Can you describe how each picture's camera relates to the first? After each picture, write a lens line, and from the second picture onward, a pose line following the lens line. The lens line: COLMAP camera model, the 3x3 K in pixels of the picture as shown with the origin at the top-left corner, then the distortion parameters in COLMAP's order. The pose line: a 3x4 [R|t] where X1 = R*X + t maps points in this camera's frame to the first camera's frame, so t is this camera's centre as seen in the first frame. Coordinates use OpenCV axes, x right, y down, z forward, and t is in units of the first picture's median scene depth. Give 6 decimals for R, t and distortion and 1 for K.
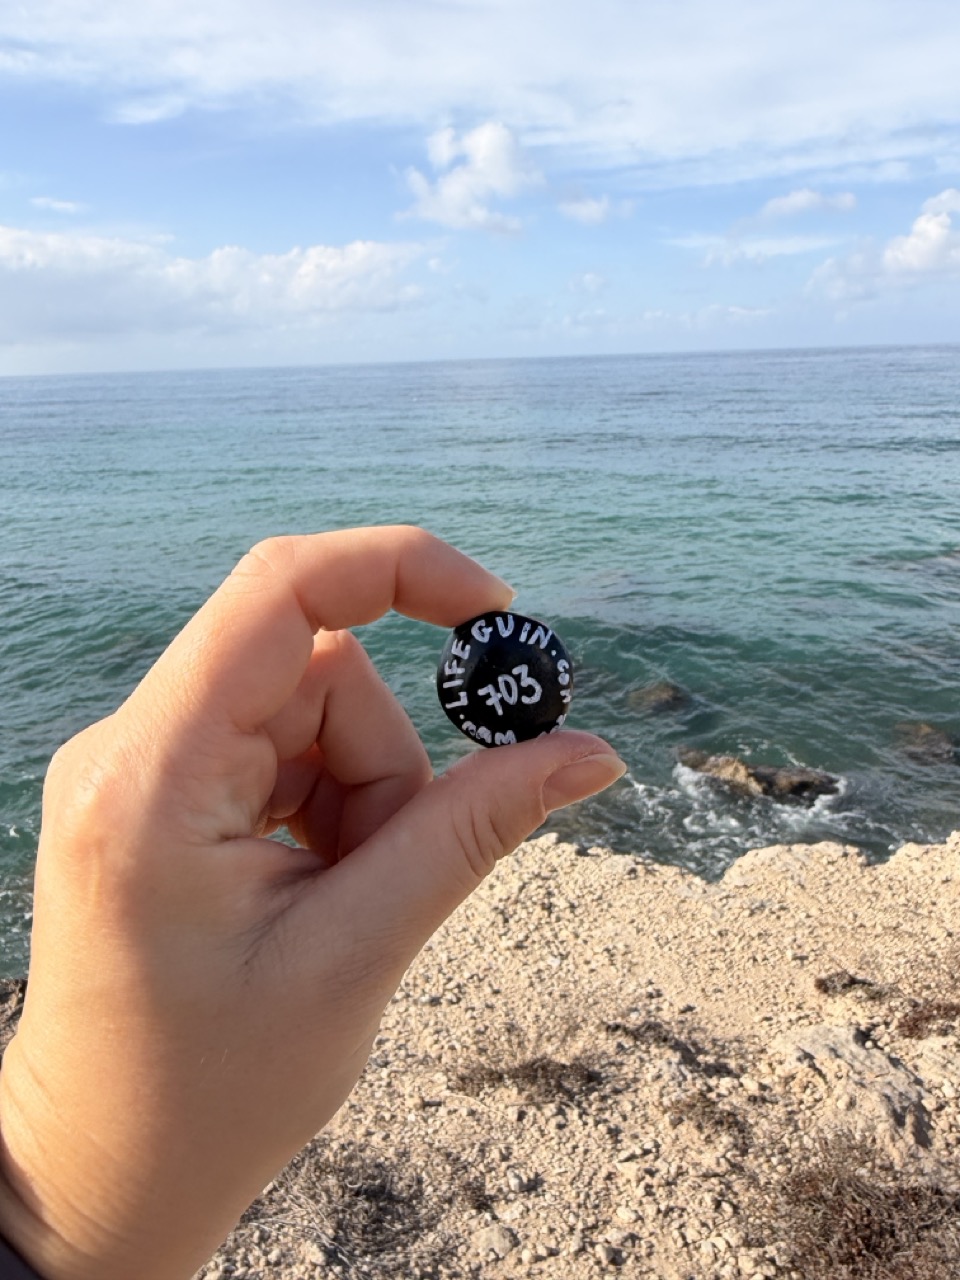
lens RADIAL K [[886.1, 0, 480.0], [0, 886.1, 640.0], [0, 0, 1]] dist [-0.007414, -0.004808]
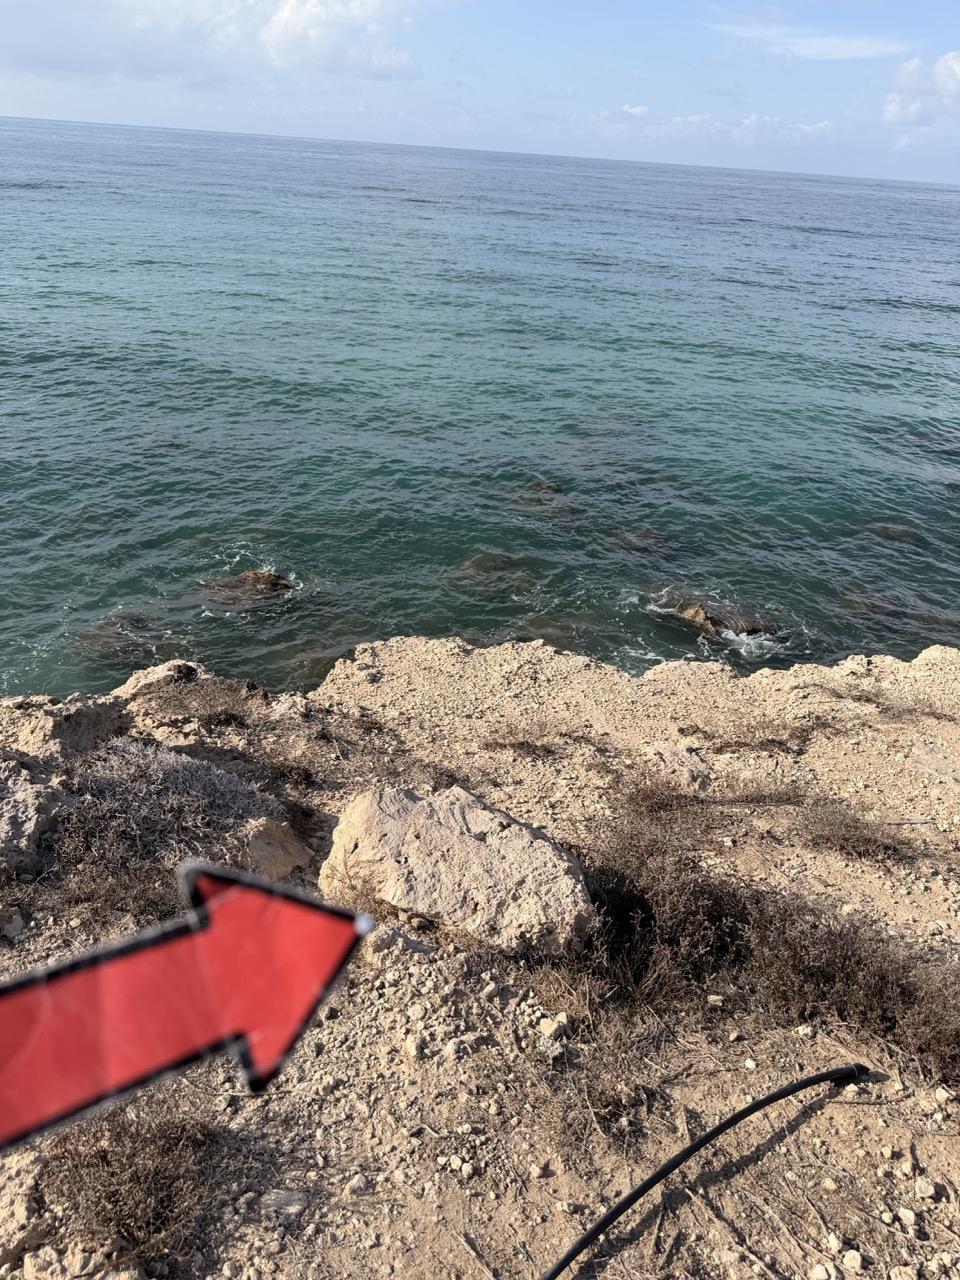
lens RADIAL K [[892.6, 0, 480.0], [0, 892.6, 640.0], [0, 0, 1]] dist [0.030099, -0.001078]
pose [[0.994763, 0.099963, 0.021306, -0.082387], [-0.102199, 0.975687, 0.193880, -0.105018], [-0.001407, -0.195042, 0.980794, -0.770286]]
